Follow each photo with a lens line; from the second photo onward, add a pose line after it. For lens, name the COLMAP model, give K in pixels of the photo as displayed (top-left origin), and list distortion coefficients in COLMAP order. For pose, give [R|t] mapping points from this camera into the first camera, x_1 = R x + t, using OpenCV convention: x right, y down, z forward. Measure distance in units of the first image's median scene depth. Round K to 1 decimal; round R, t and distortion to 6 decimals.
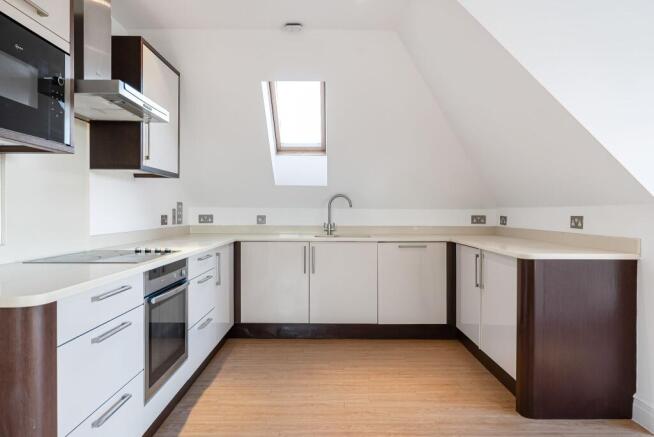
lens RADIAL K [[426.7, 0, 327.2], [0, 426.7, 219.5], [0, 0, 1]] dist [-0.002109, 0.001685]
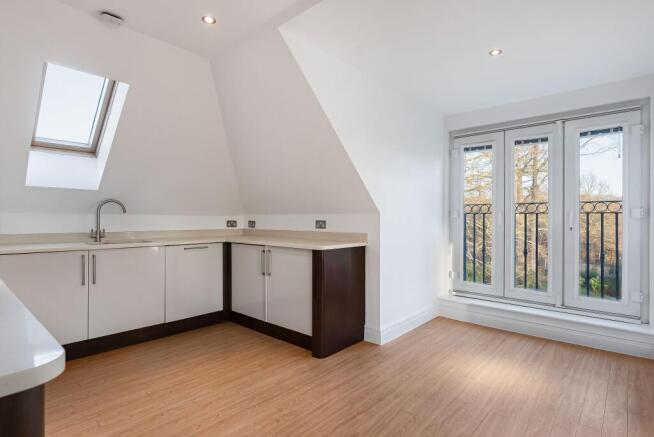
lens RADIAL K [[342.3, 0, 327.9], [0, 342.3, 217.0], [0, 0, 1]] dist [0.000099, 0.000063]
pose [[0.662988, 0.003163, 0.748624, -0.308445], [0.013254, 0.999785, -0.015962, -0.000425], [-0.748513, 0.020505, 0.662803, 0.153769]]
